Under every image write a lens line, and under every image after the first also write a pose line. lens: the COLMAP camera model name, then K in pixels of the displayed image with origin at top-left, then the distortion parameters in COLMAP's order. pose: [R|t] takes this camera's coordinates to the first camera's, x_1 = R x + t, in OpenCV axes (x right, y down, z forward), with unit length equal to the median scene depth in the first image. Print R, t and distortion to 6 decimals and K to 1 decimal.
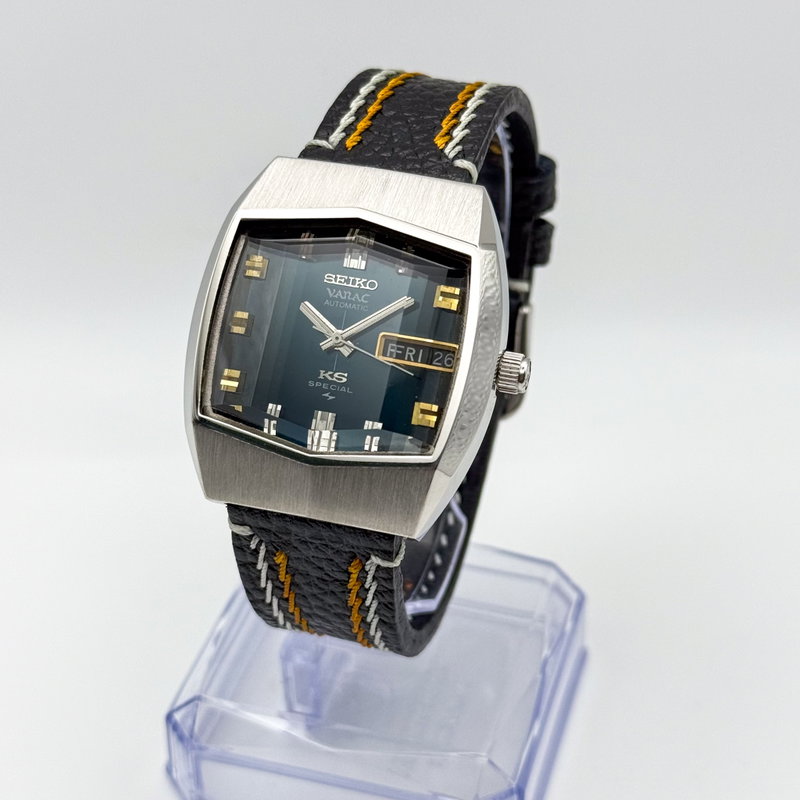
lens RADIAL K [[1870.5, 0, 400.0], [0, 1870.5, 400.0], [0, 0, 1]] dist [0.693219, -8.968482]
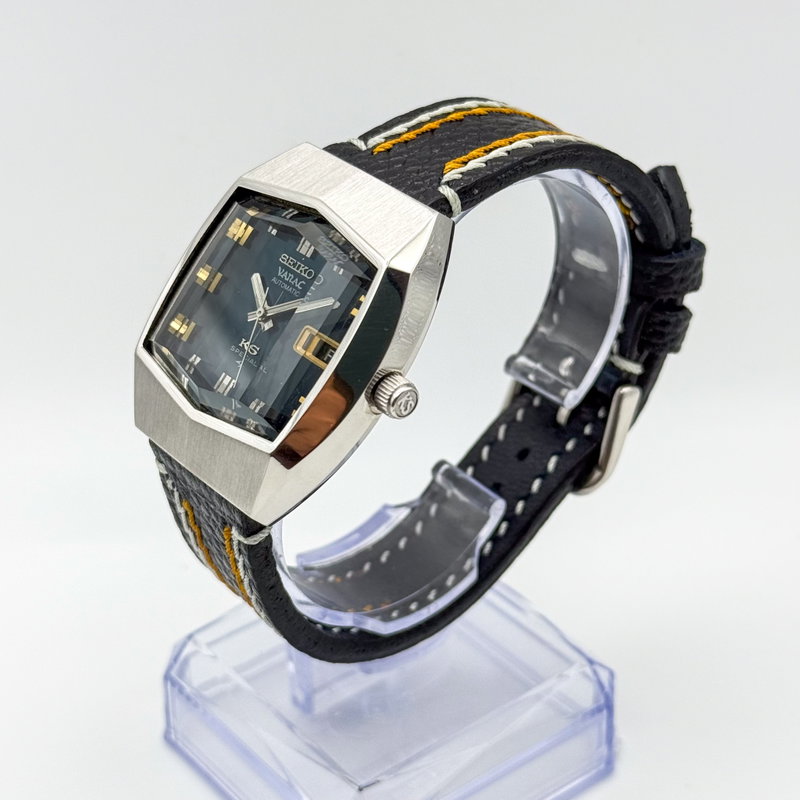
lens RADIAL K [[1873.8, 0, 400.0], [0, 1873.8, 400.0], [0, 0, 1]] dist [-0.041539, 6.761977]
pose [[0.813174, 0.295761, -0.501271, 0.545029], [-0.324193, 0.945452, 0.031923, -0.044086], [0.483370, 0.136550, 0.864701, 0.147620]]
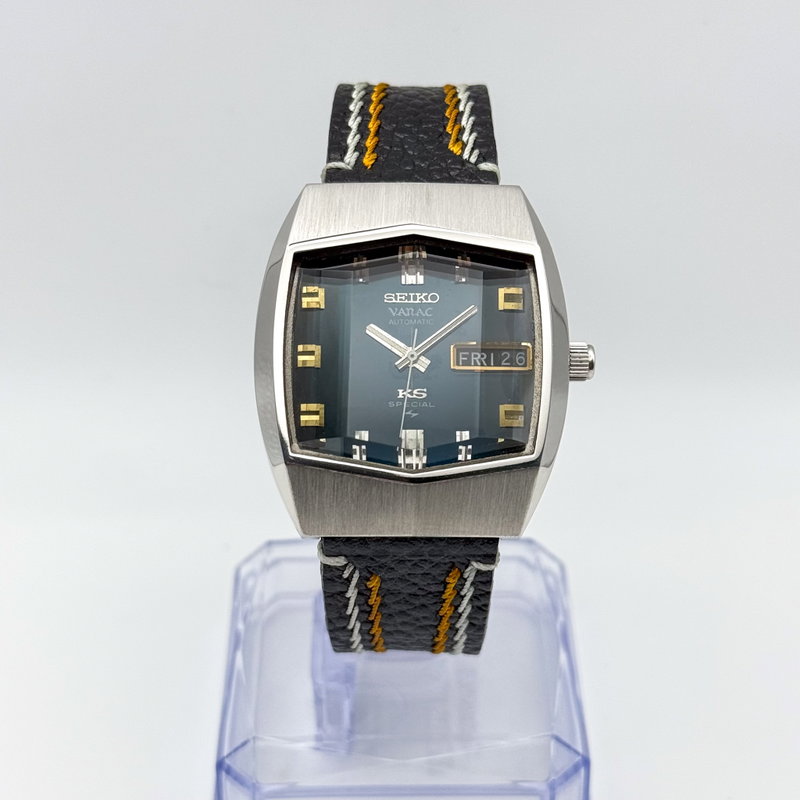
lens RADIAL K [[1870.5, 0, 400.0], [0, 1870.5, 400.0], [0, 0, 1]] dist [0.693219, -8.968482]
pose [[0.955523, -0.164743, 0.244615, -0.281874], [0.161670, 0.986302, 0.032734, -0.042187], [-0.246657, 0.008269, 0.969068, 0.027060]]
